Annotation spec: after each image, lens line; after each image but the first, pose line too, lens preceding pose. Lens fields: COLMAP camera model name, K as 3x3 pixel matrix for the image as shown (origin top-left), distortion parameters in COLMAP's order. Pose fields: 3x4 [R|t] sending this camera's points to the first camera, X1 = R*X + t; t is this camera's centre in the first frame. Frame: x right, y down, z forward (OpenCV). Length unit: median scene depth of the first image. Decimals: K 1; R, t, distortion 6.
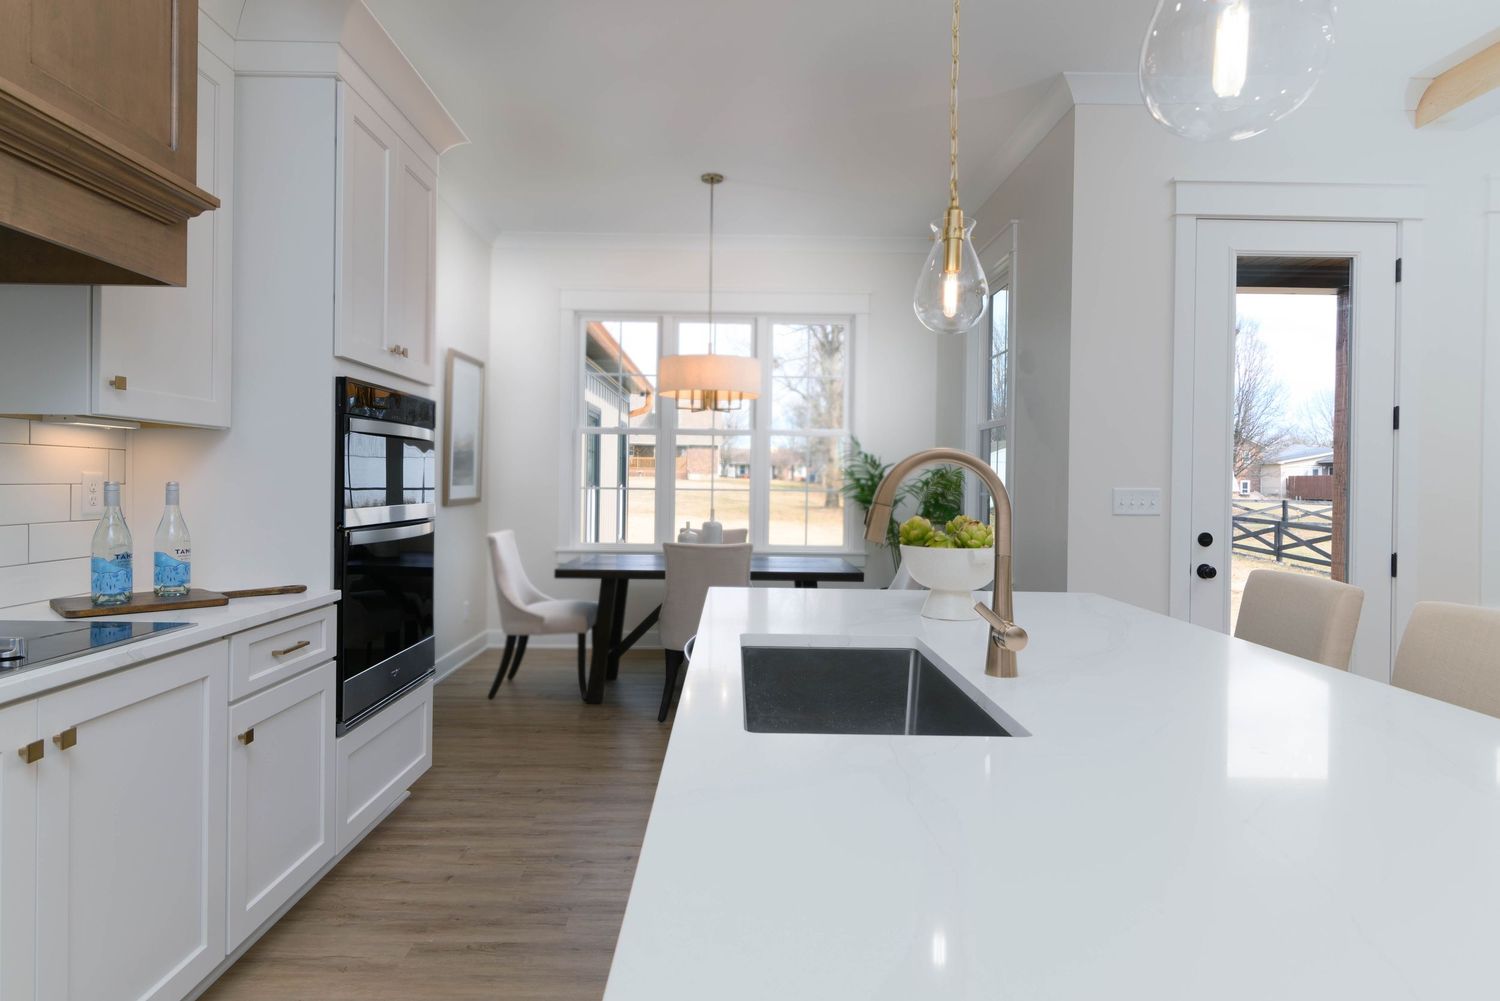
lens RADIAL K [[850.3, 0, 750.0], [0, 850.3, 500.5], [0, 0, 1]] dist [0.329309, -0.000005]
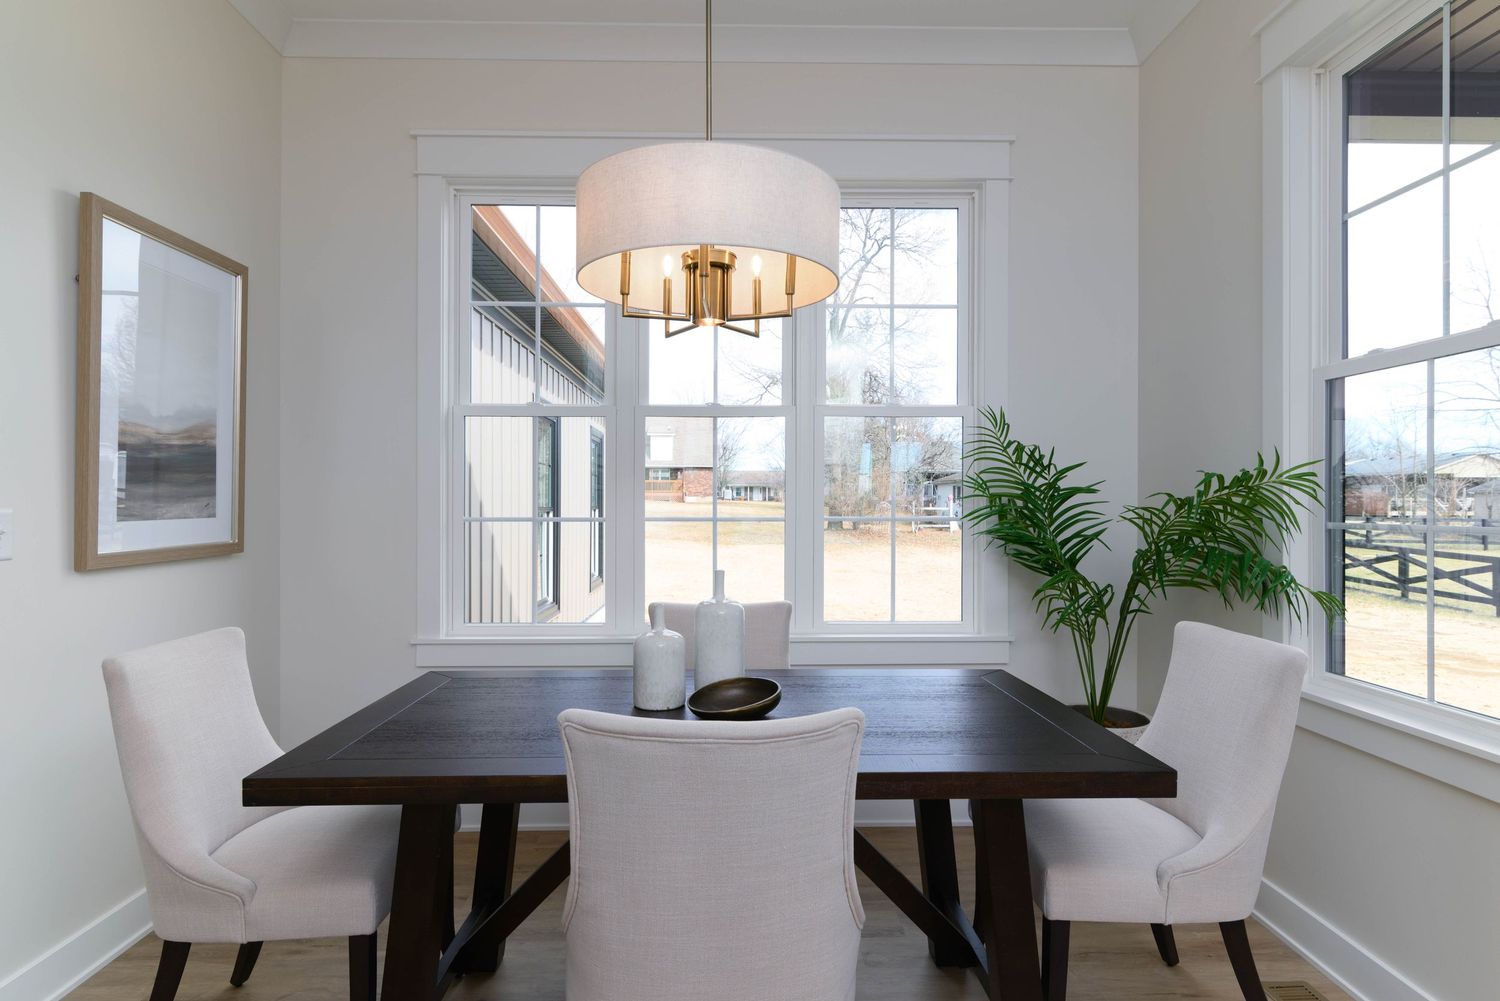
lens RADIAL K [[850.3, 0, 750.0], [0, 850.3, 500.5], [0, 0, 1]] dist [0.329309, -0.000005]
pose [[0.999923, -0.011657, 0.004339, -0.023828], [0.011766, 0.999593, -0.025995, -0.010109], [-0.004034, 0.026044, 0.999653, 0.469242]]
